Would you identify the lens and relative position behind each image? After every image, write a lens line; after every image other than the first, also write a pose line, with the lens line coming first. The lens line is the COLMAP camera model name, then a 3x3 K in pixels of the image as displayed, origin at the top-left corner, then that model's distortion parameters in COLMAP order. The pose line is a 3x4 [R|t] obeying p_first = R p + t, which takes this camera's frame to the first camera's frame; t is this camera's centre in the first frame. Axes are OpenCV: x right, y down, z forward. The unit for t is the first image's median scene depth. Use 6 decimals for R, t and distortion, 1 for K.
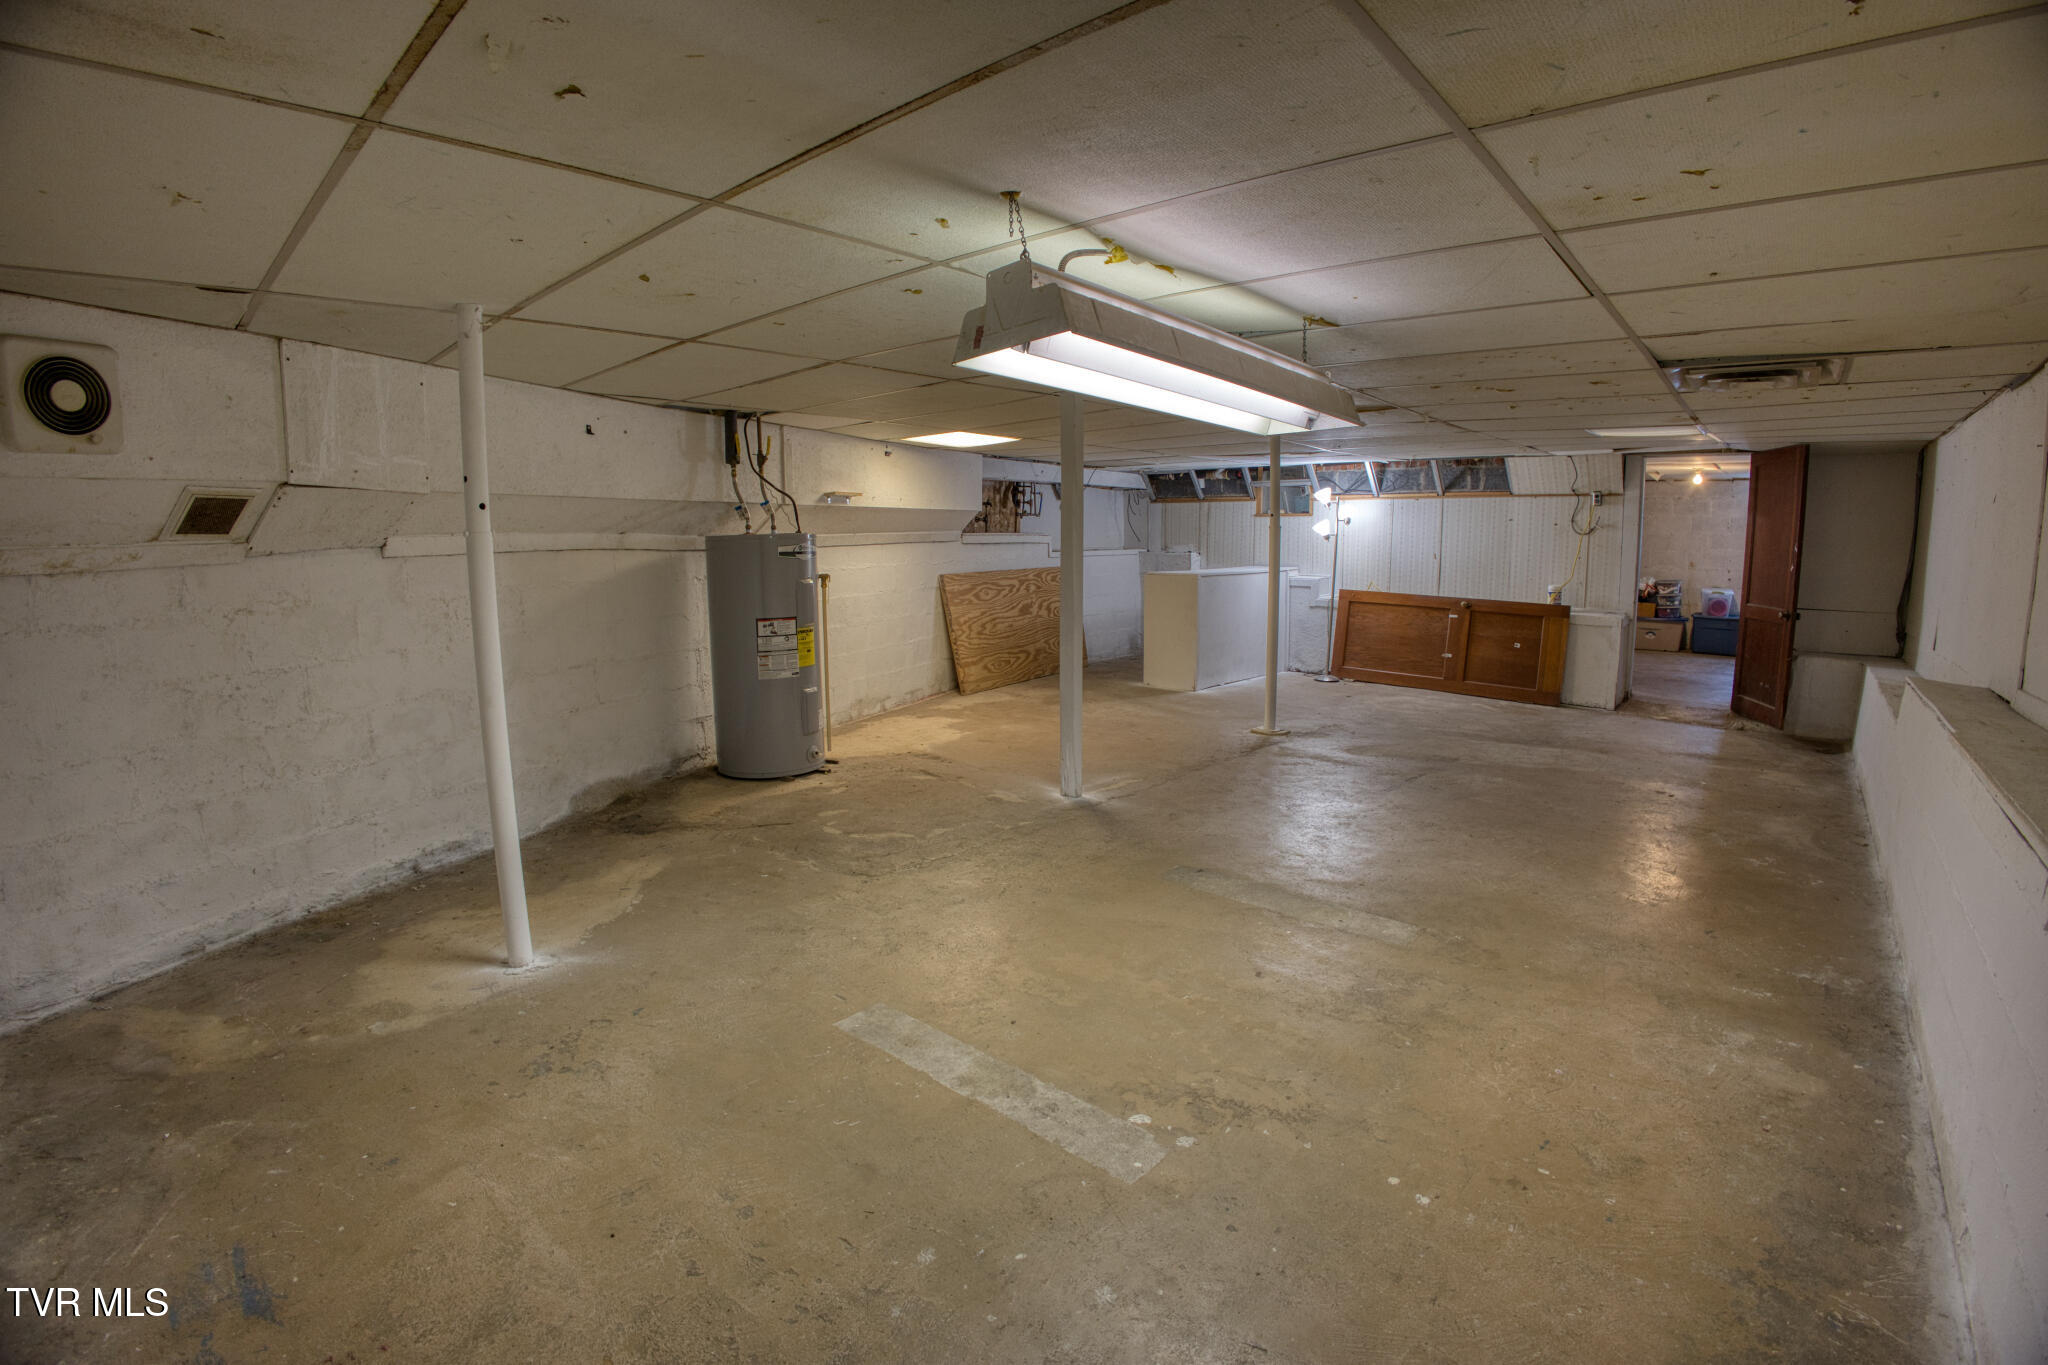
lens RADIAL K [[939.5, 0, 1026.2], [0, 939.5, 683.6], [0, 0, 1]] dist [-0.145407, 0.039804]
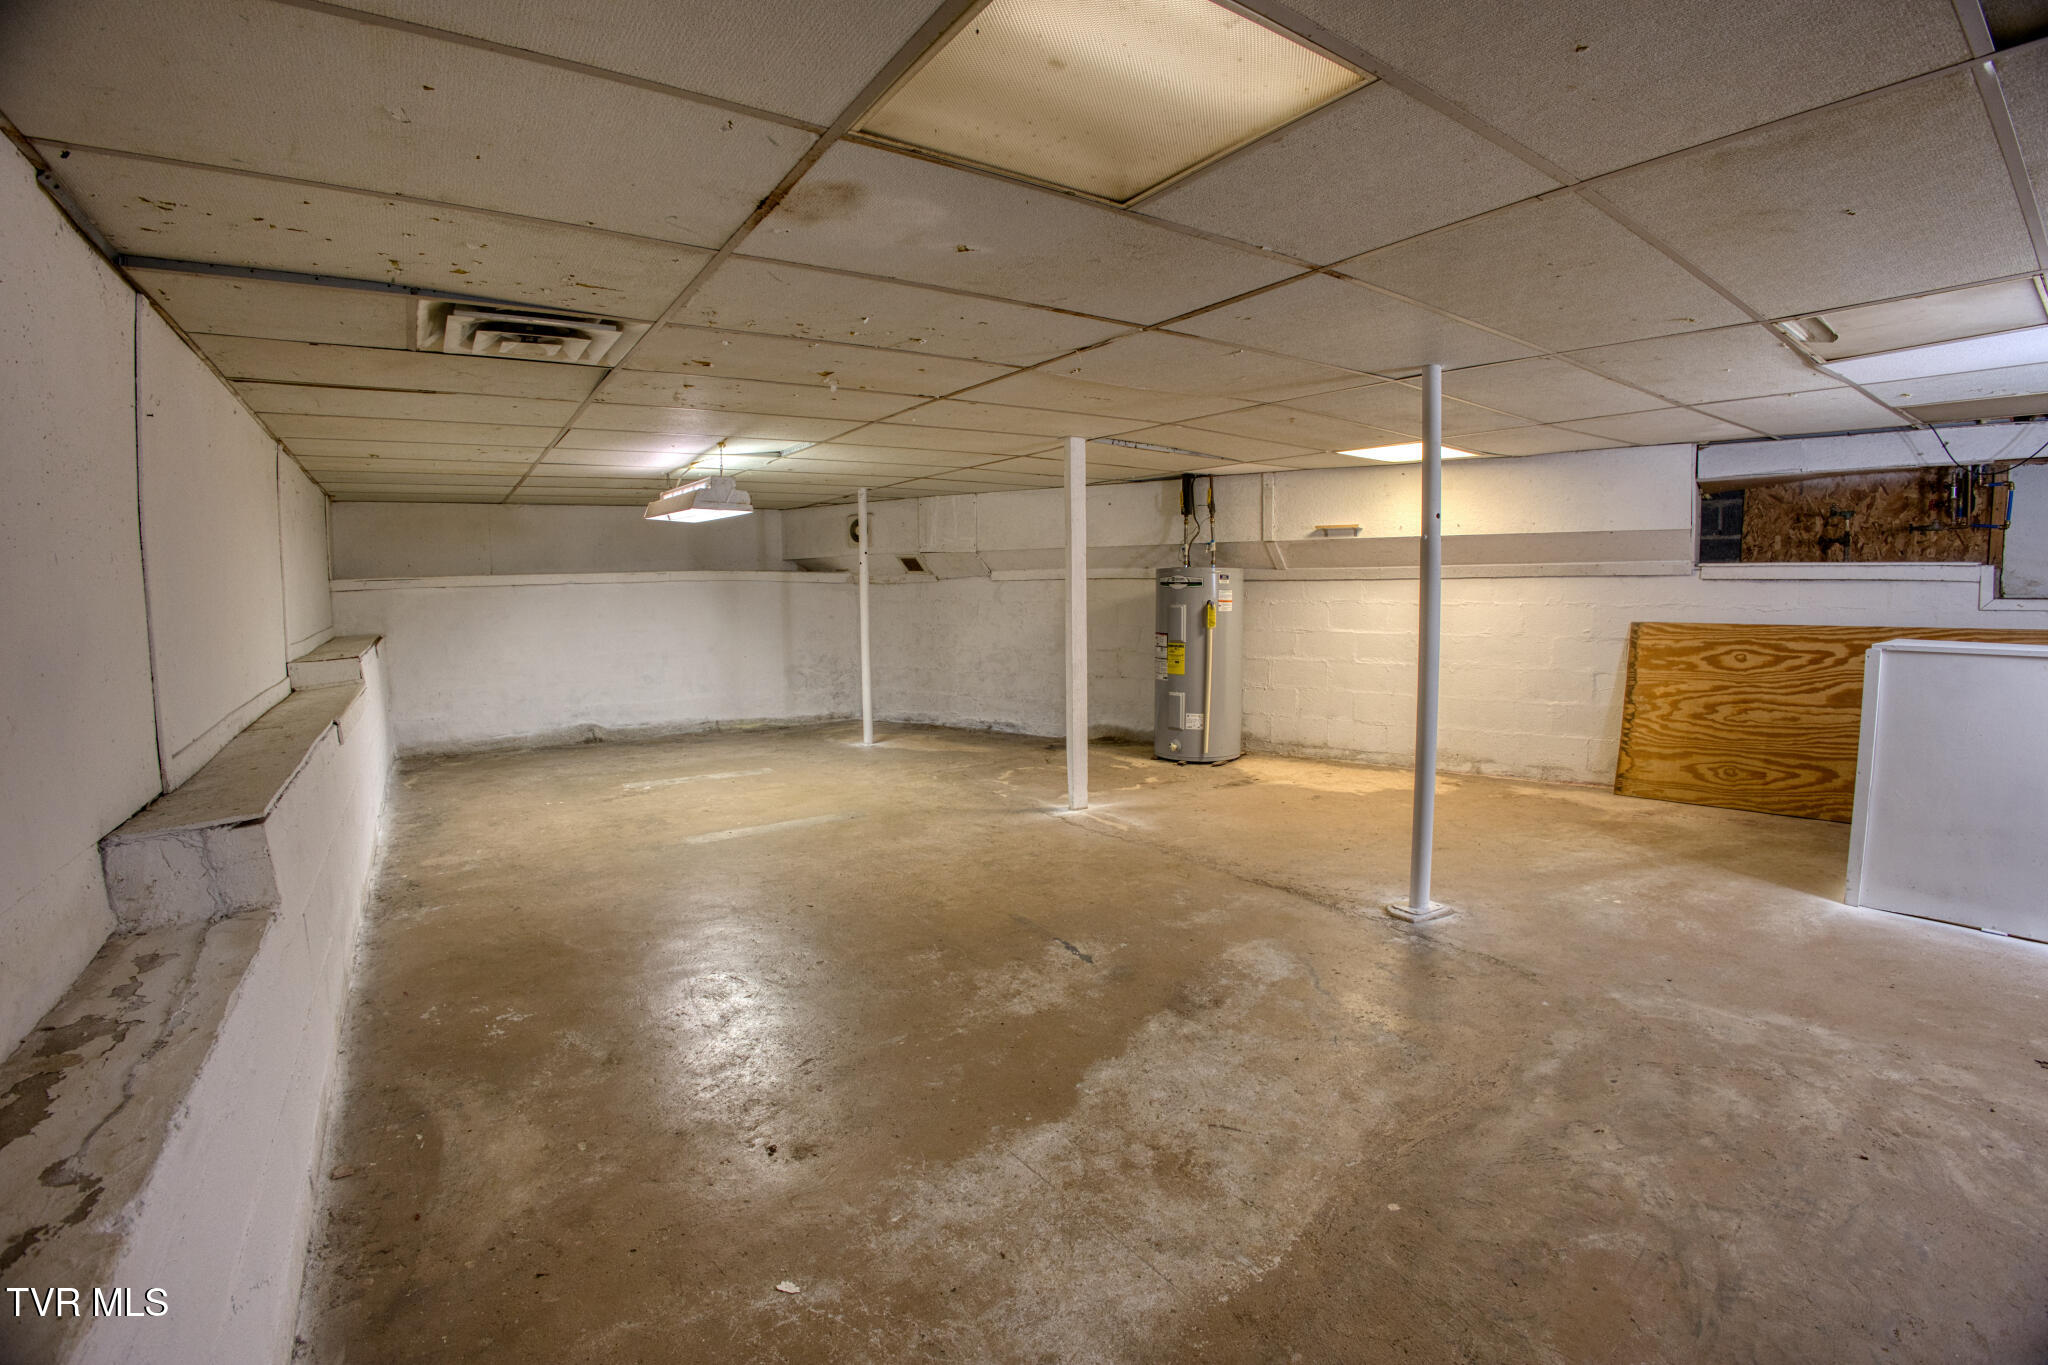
lens RADIAL K [[939.5, 0, 1026.2], [0, 939.5, 683.6], [0, 0, 1]] dist [-0.145407, 0.039804]
pose [[-0.227533, 0.106185, -0.967963, 1.022436], [-0.137683, 0.980542, 0.139929, -0.154297], [0.963987, 0.165111, -0.208486, 1.075138]]
